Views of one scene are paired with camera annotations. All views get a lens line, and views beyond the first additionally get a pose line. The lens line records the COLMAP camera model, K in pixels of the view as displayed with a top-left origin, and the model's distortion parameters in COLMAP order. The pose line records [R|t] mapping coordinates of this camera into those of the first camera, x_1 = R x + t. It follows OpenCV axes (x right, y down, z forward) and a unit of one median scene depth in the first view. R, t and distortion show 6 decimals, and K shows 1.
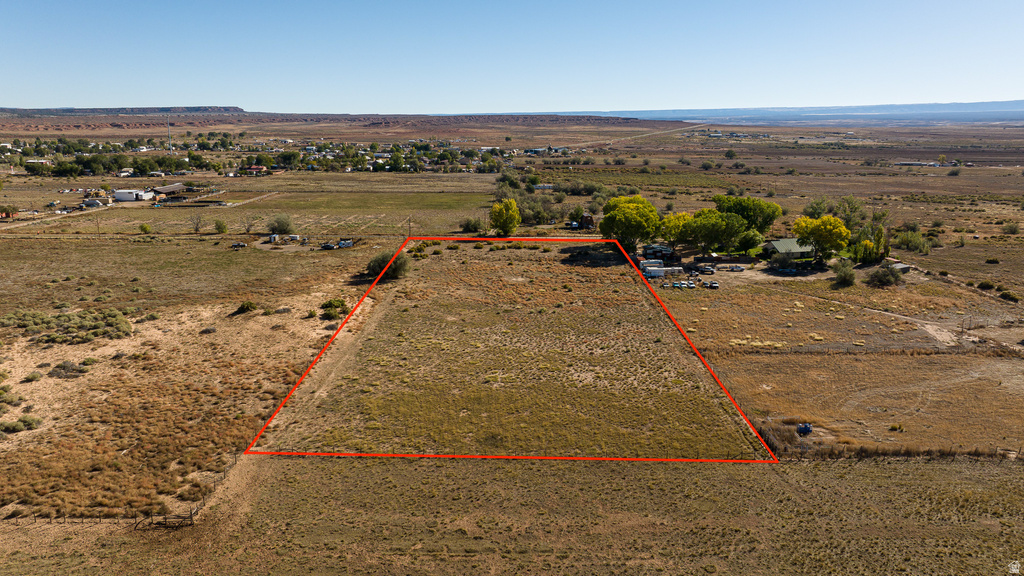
lens RADIAL K [[722.5, 0, 511.8], [0, 722.5, 285.8], [0, 0, 1]] dist [-0.023453, 0.007062]
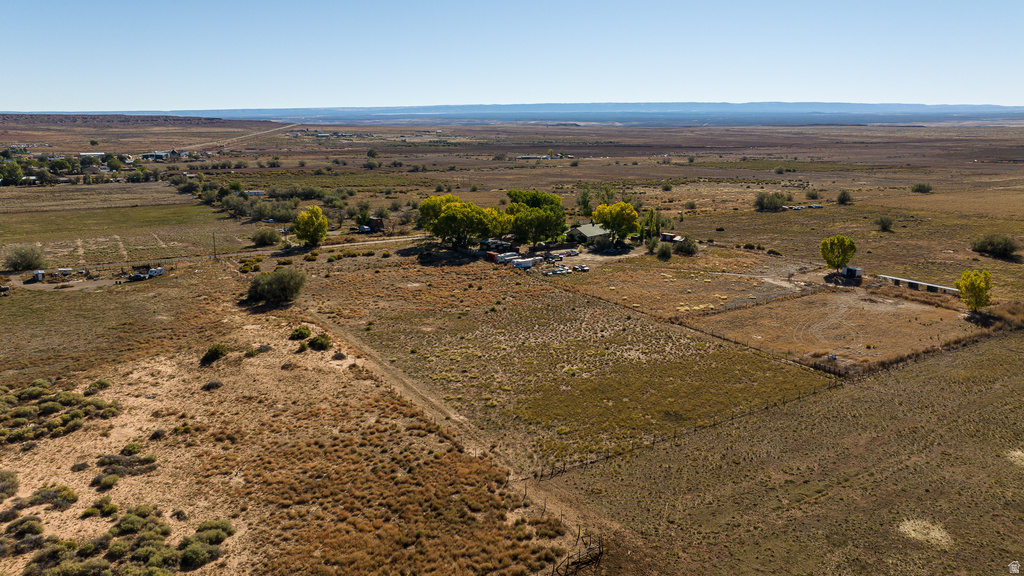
lens RADIAL K [[722.5, 0, 514.2], [0, 722.5, 290.6], [0, 0, 1]] dist [-0.023453, 0.007062]
pose [[0.837014, -0.123884, 0.532973, -0.200460], [0.120177, 0.991871, 0.041817, -0.012863], [-0.533821, 0.029049, 0.845098, 0.049170]]
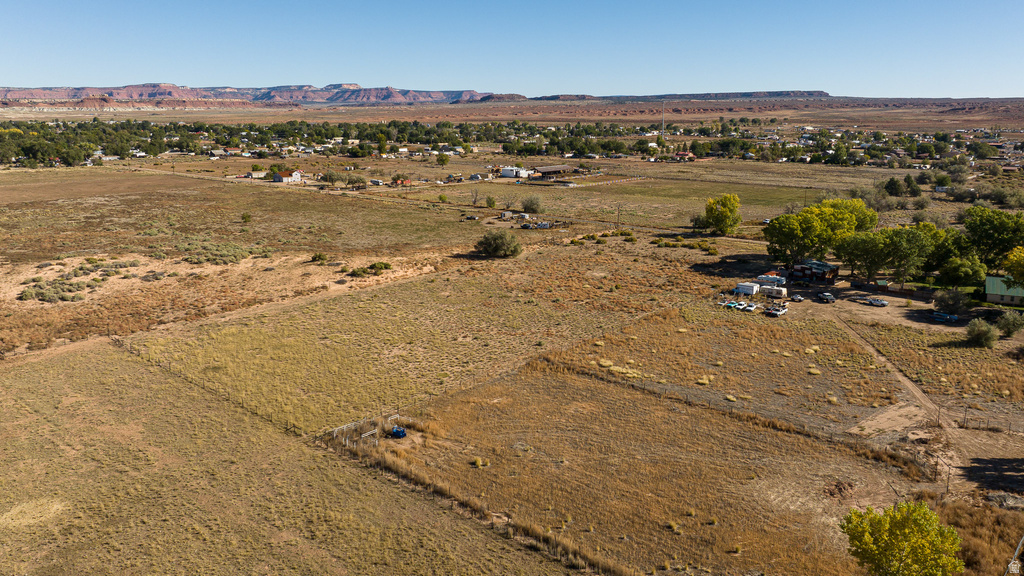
lens RADIAL K [[784.5, 0, 513.6], [0, 784.5, 288.2], [0, 0, 1]] dist [-0.007761, -0.001408]
pose [[0.737775, 0.144836, -0.659326, 0.298454], [-0.143096, 0.988070, 0.056930, -0.016476], [0.659705, 0.052345, 0.749699, 0.086962]]
